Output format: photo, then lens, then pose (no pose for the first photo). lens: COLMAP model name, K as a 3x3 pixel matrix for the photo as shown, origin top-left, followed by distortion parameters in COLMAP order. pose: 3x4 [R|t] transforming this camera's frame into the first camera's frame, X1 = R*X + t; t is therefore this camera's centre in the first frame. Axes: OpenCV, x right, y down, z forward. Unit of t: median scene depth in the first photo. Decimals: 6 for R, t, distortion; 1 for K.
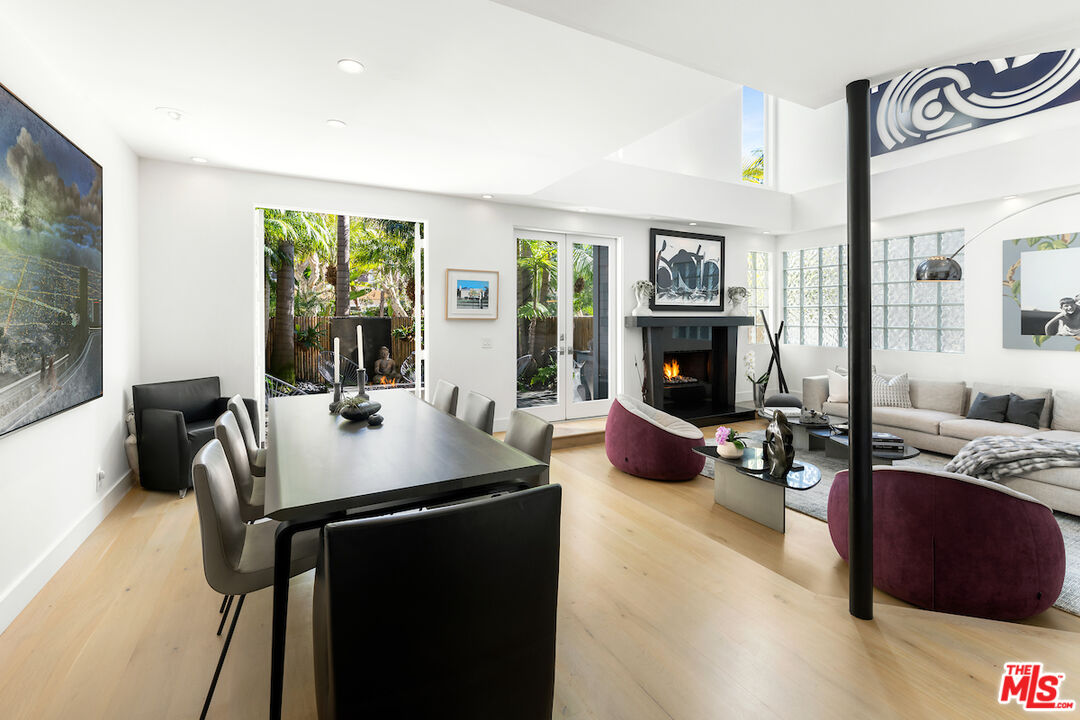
lens RADIAL K [[475.1, 0, 536.8], [0, 475.1, 323.2], [0, 0, 1]] dist [-0.000597, -0.000217]
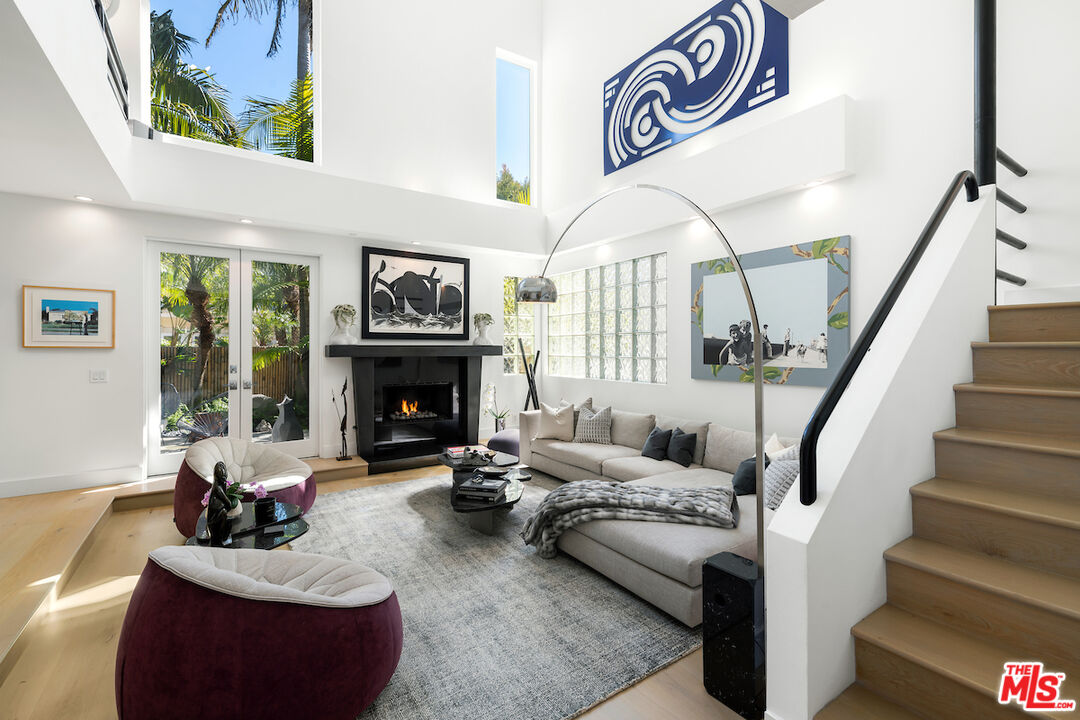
lens RADIAL K [[470.9, 0, 539.7], [0, 470.9, 351.8], [0, 0, 1]] dist [0.001127, 0.000176]
pose [[0.994582, -0.001309, 0.103946, 0.499914], [0.001974, 0.999978, -0.006296, 0.004073], [-0.103936, 0.006467, 0.994563, 0.092179]]
